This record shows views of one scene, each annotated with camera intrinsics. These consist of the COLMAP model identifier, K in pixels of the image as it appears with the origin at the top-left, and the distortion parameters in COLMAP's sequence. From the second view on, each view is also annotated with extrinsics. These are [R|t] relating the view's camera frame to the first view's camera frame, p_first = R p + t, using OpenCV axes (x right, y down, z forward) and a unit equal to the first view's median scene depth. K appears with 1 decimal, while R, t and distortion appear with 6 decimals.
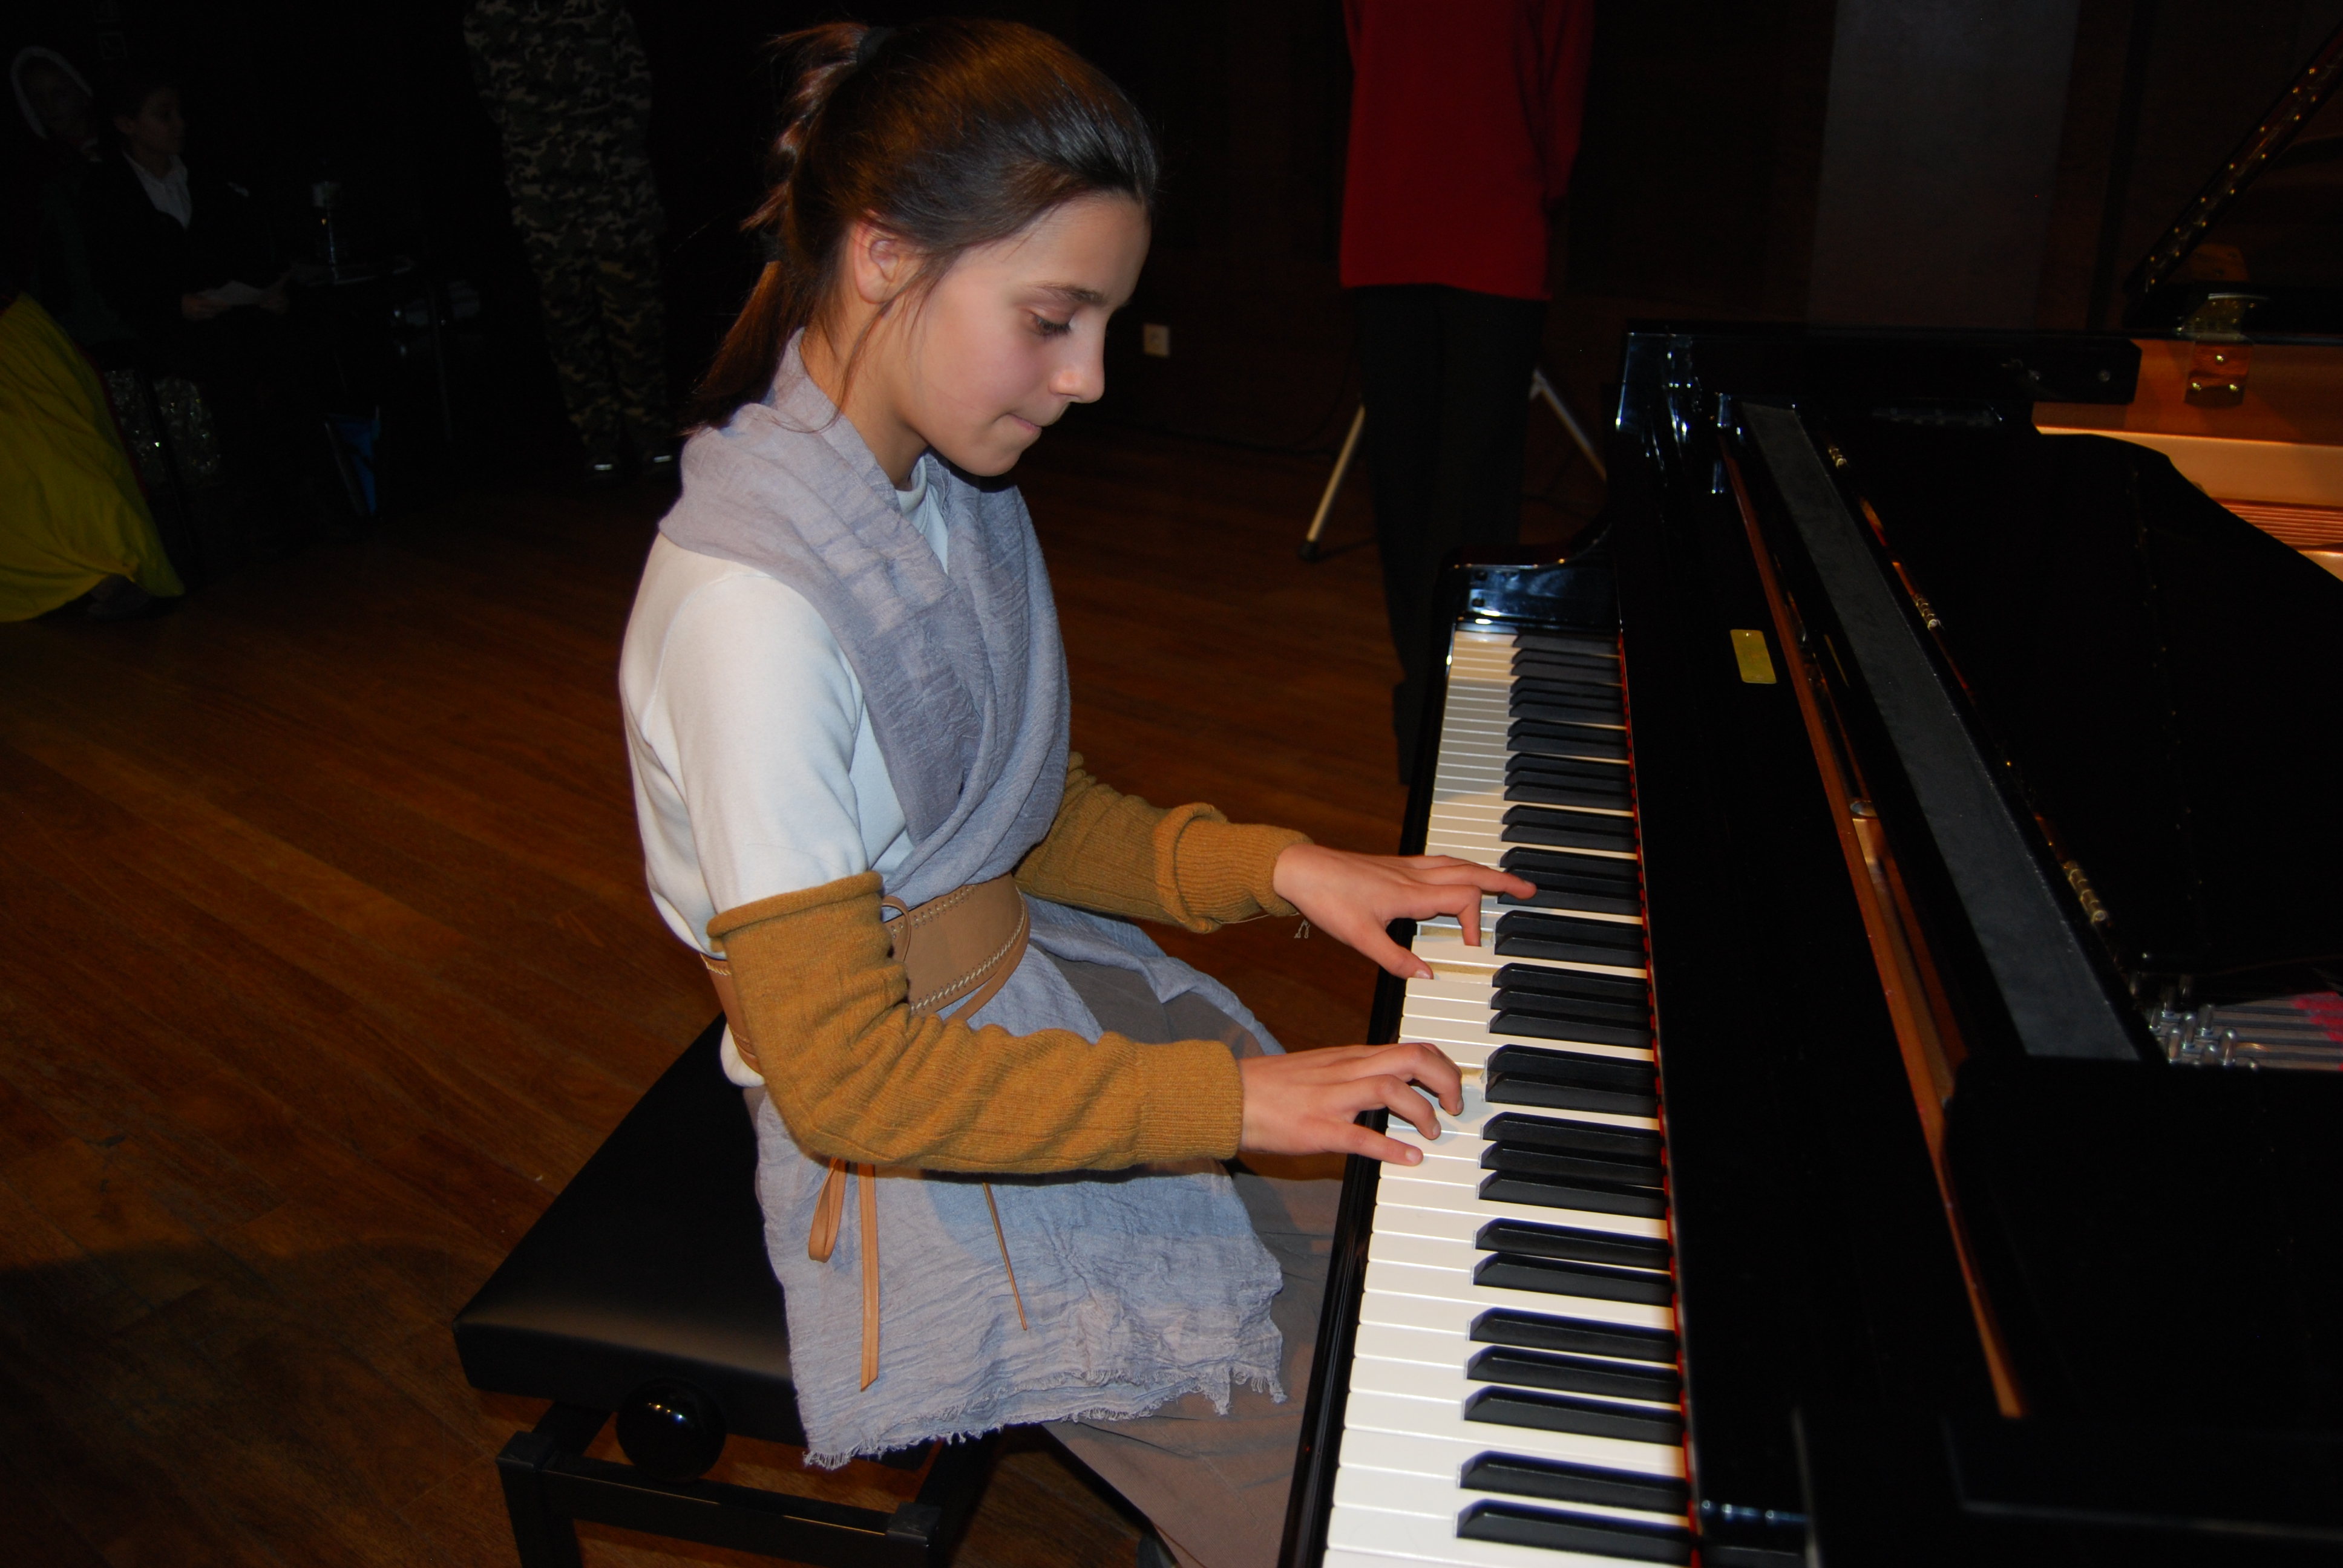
lens RADIAL K [[1950.9, 0, 1154.2], [0, 1950.9, 795.4], [0, 0, 1]] dist [-0.064779, 0.008608]
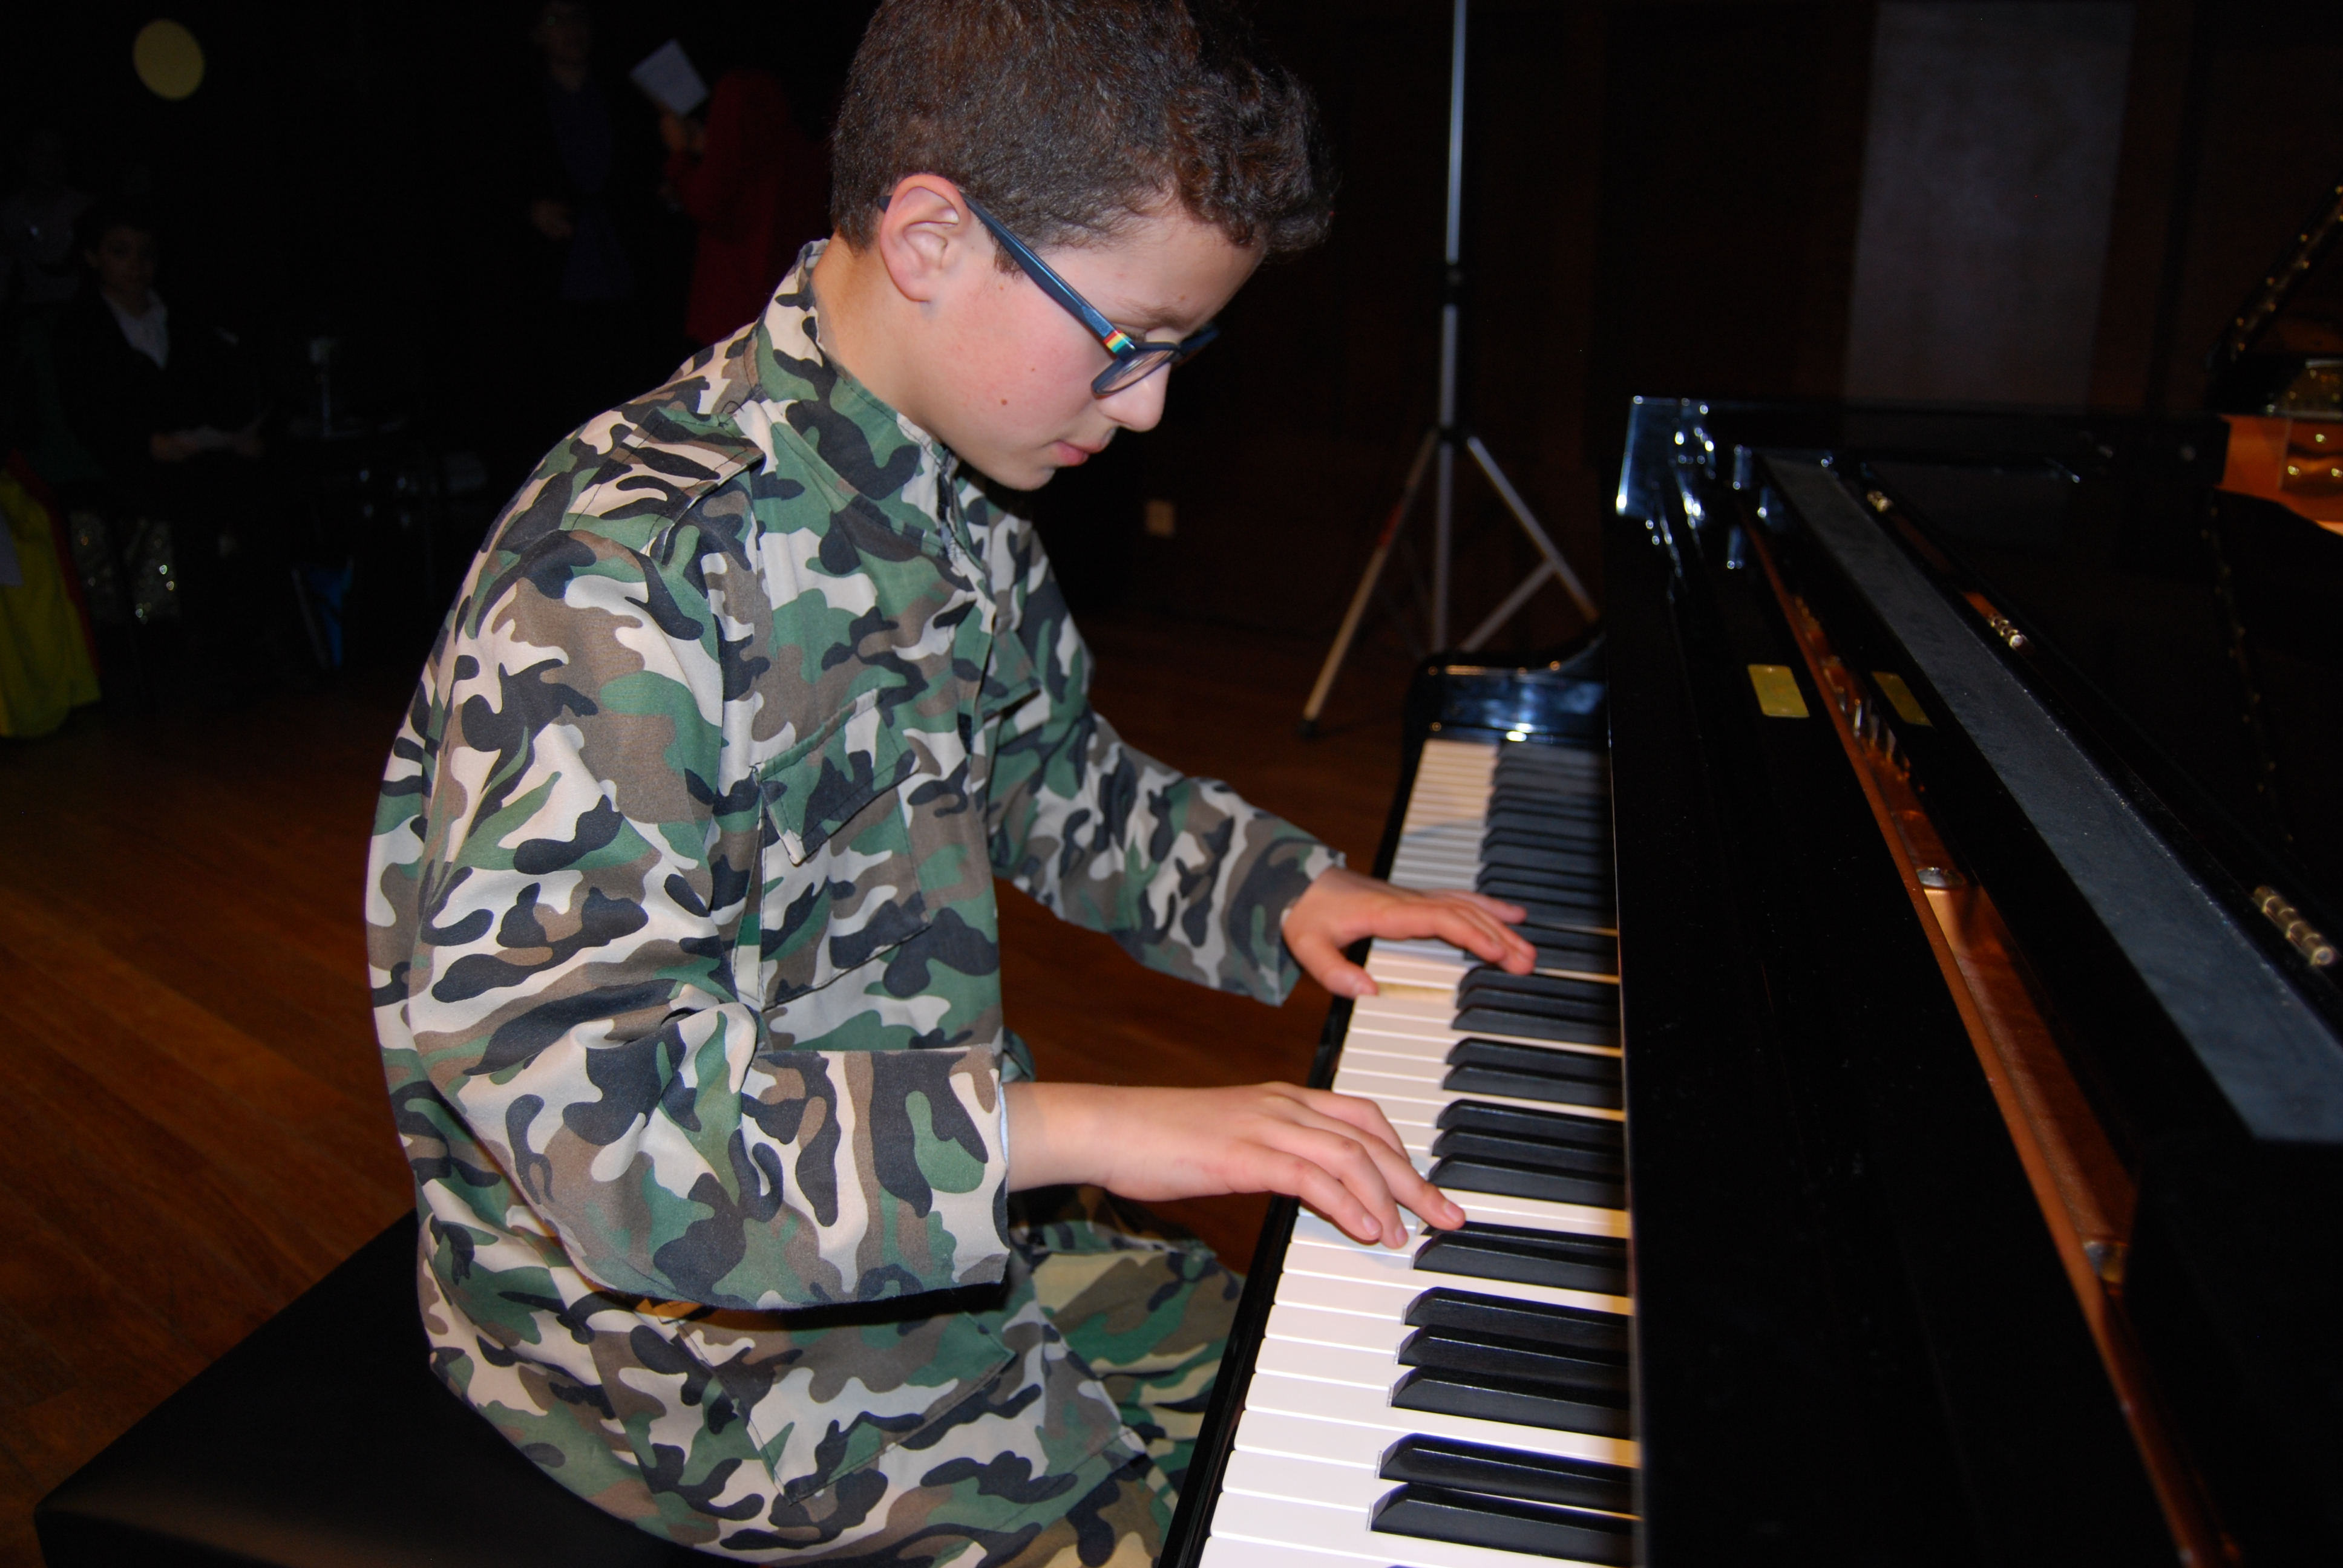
lens RADIAL K [[1936.7, 0, 1167.1], [0, 1936.7, 804.6], [0, 0, 1]] dist [-0.081400, 0.035601]
pose [[0.999566, 0.027391, -0.010838, 0.050676], [-0.028432, 0.993326, -0.111784, 0.041059], [0.007704, 0.112044, 0.993673, 0.163193]]
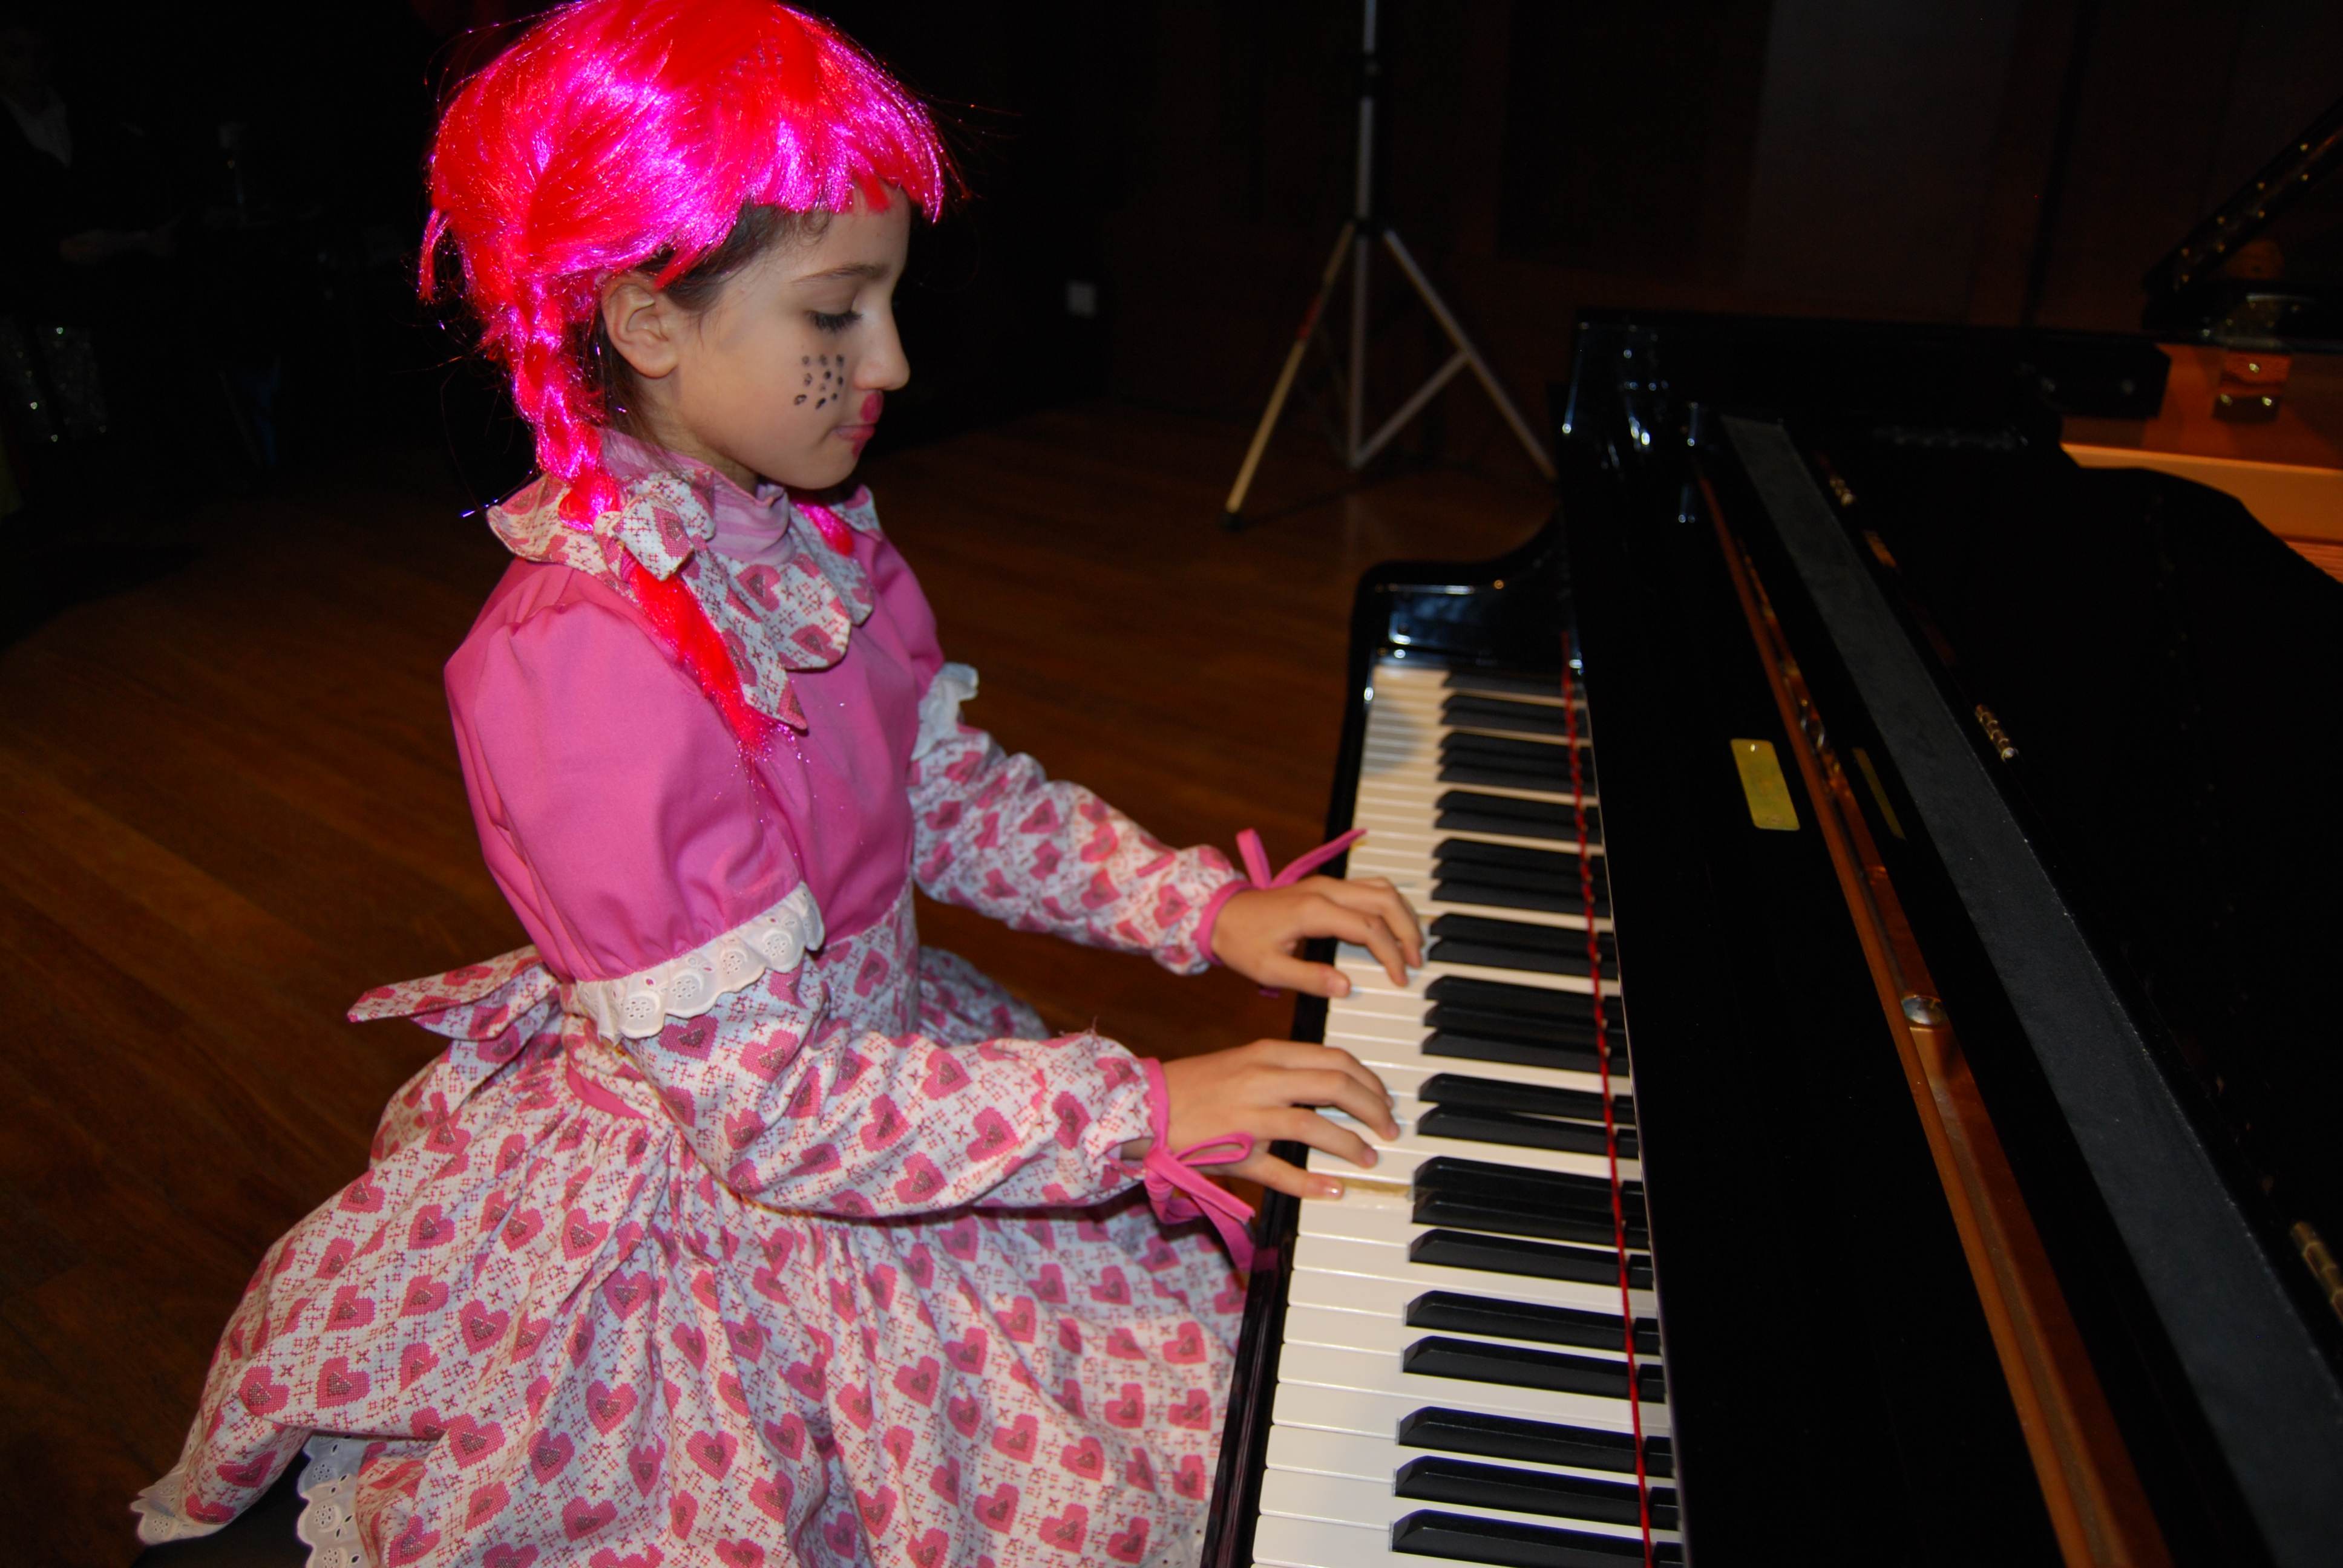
lens RADIAL K [[1821.0, 0, 1171.5], [0, 1821.0, 784.0], [0, 0, 1]] dist [-0.089541, 0.039704]
pose [[0.999136, 0.007816, 0.040817, 0.031544], [-0.009358, 0.999245, 0.037717, -0.061554], [-0.040491, -0.038066, 0.998455, 0.196628]]
